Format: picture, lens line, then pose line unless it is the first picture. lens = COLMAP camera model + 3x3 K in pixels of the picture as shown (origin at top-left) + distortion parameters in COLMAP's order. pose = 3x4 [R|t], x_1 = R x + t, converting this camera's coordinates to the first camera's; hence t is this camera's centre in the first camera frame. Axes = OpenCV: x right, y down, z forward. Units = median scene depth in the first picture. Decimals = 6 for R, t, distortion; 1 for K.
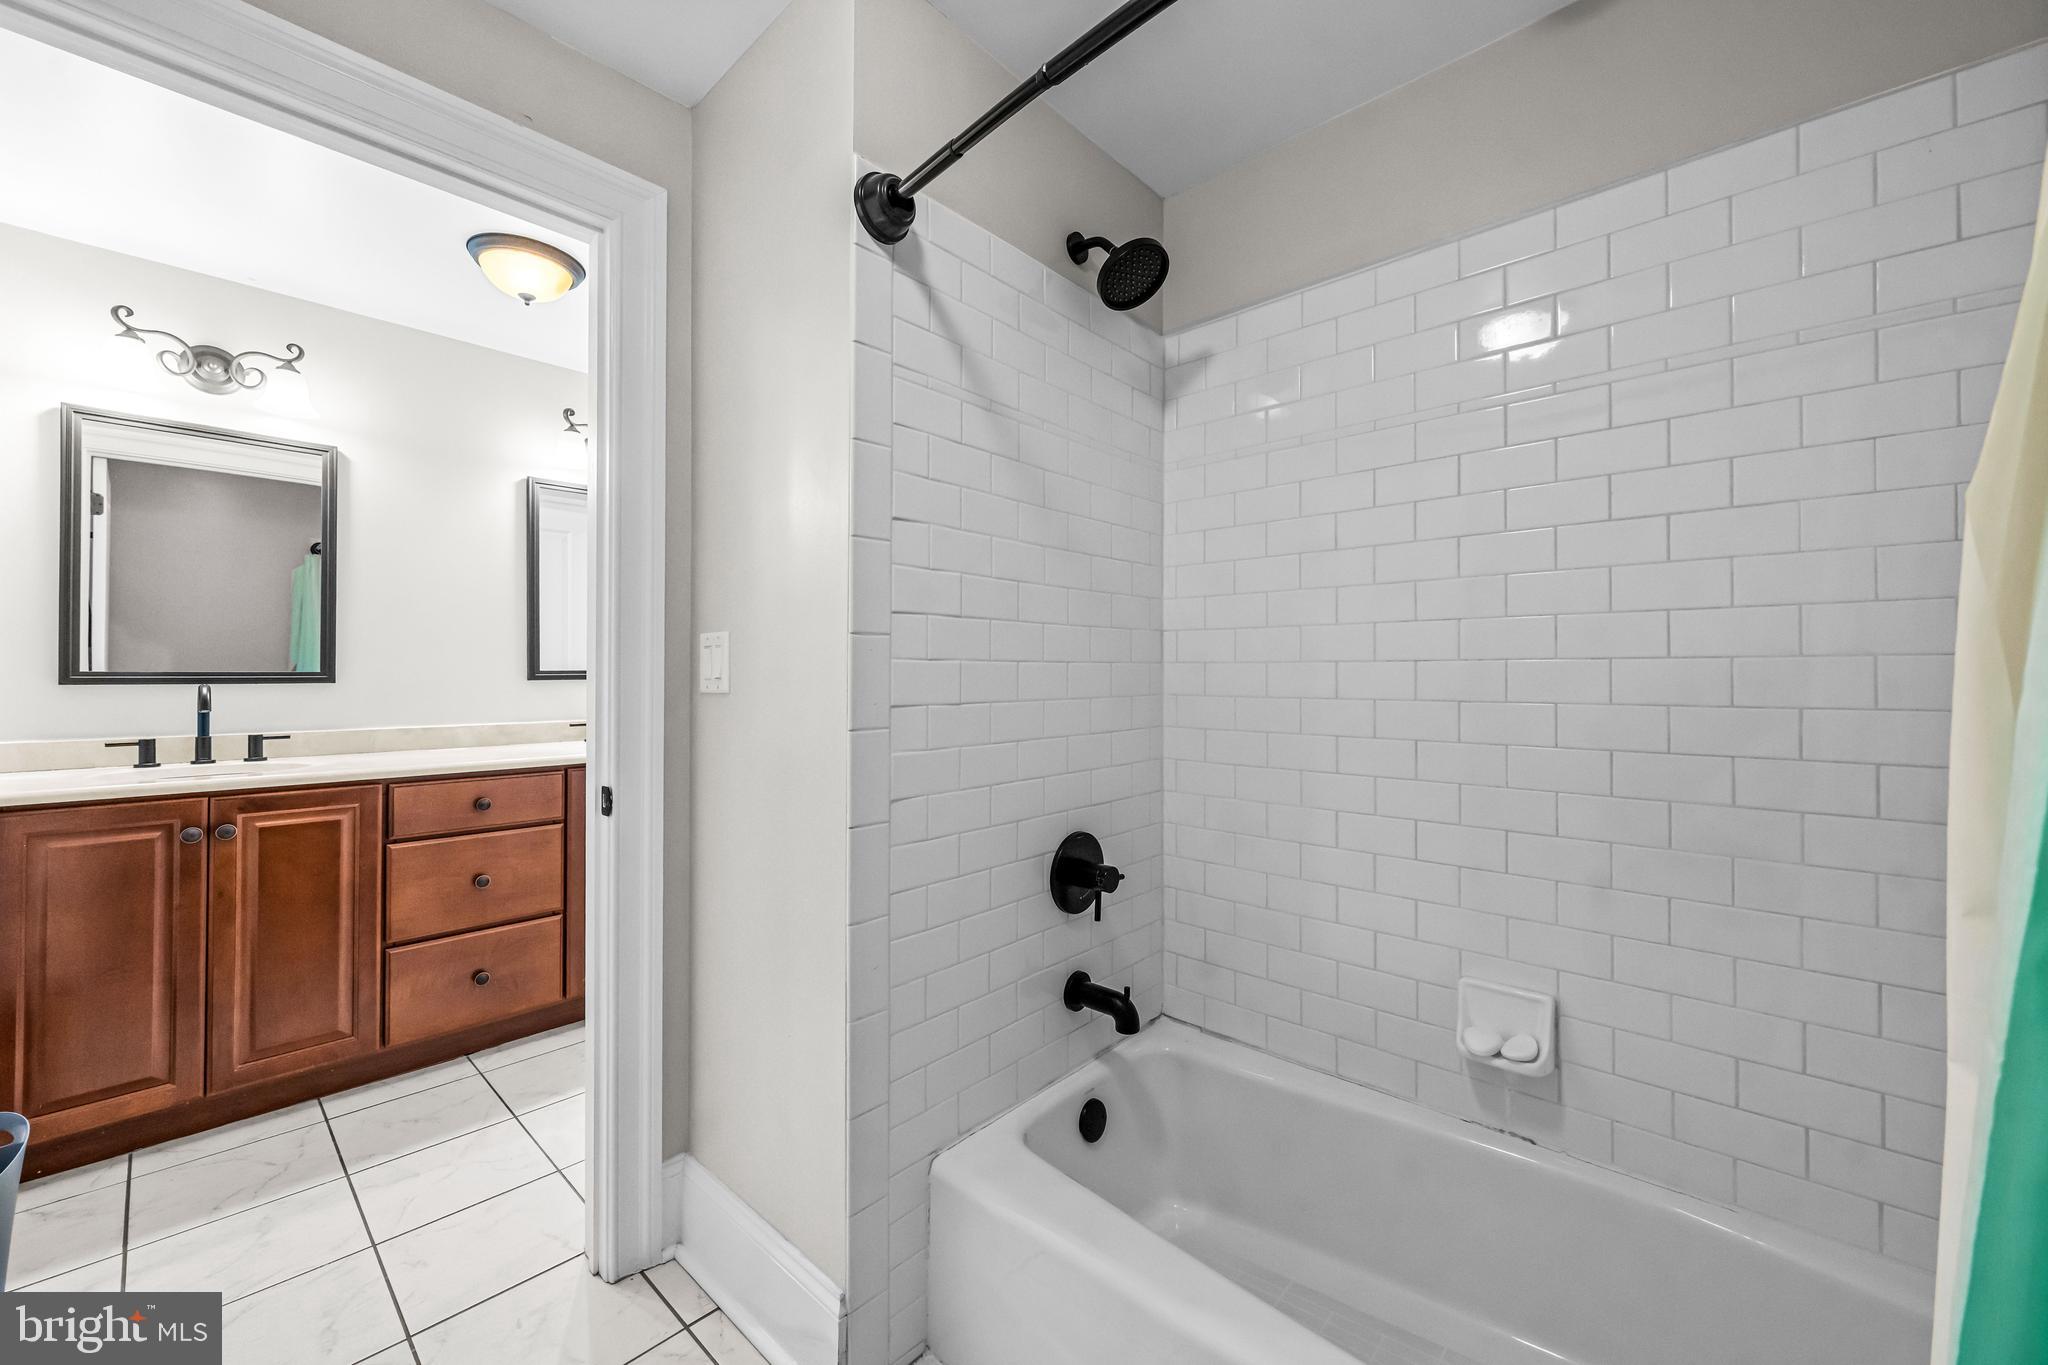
lens RADIAL K [[795.4, 0, 1024.0], [0, 795.4, 682.5], [0, 0, 1]] dist [0.000302, 0.000004]
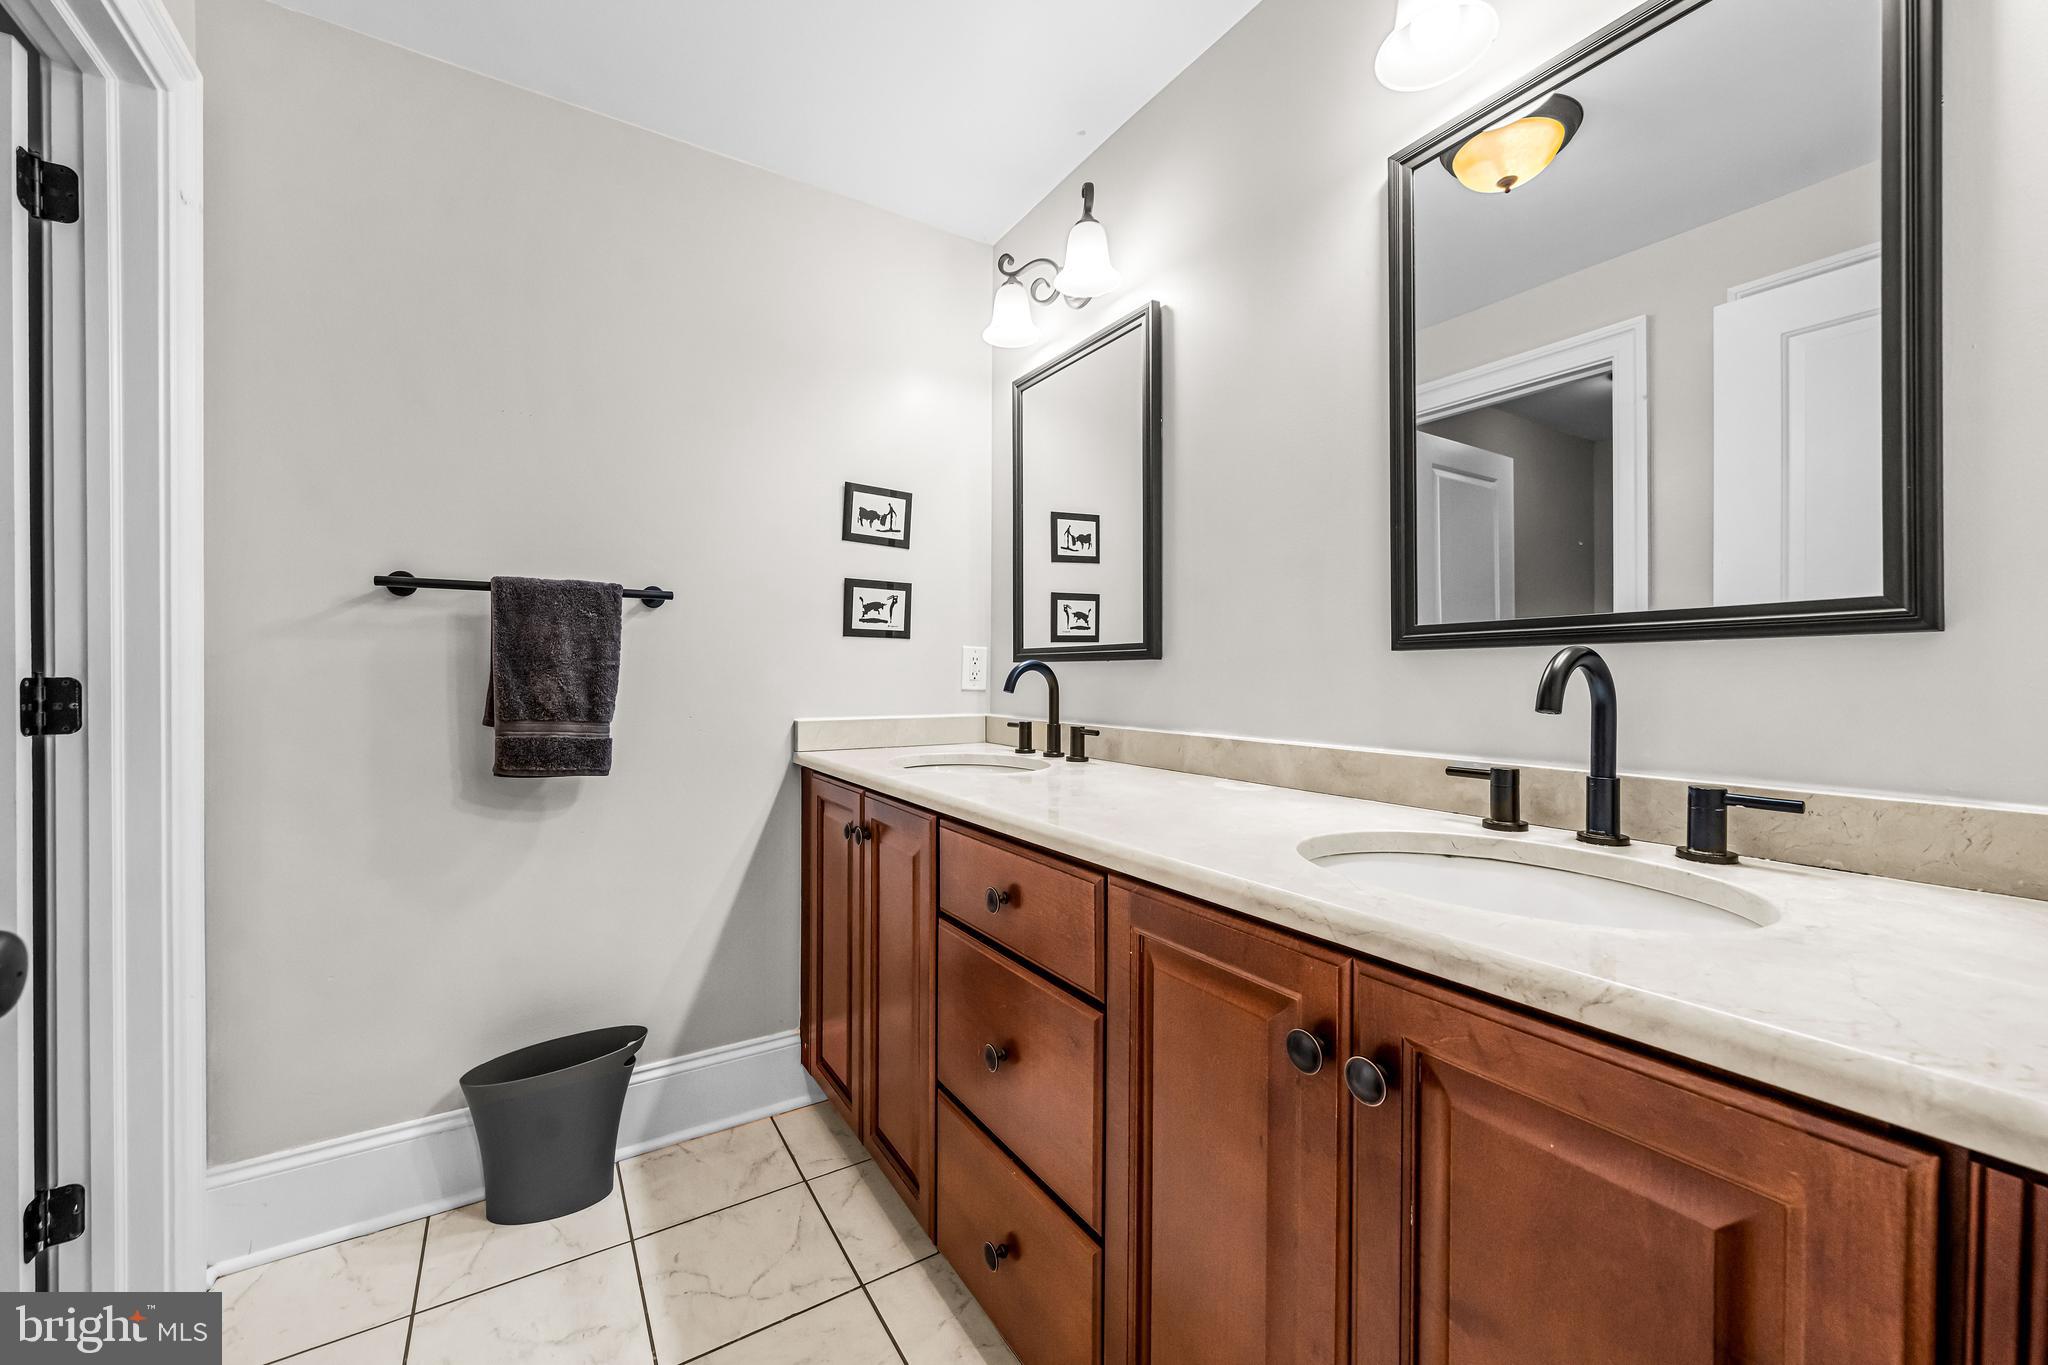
lens RADIAL K [[795.4, 0, 1024.0], [0, 795.4, 682.5], [0, 0, 1]] dist [0.000302, 0.000004]
pose [[-0.253255, 0.001449, -0.967399, -0.214664], [-0.018911, 0.999800, 0.006448, 0.018274], [0.967215, 0.019927, -0.253177, 1.130774]]
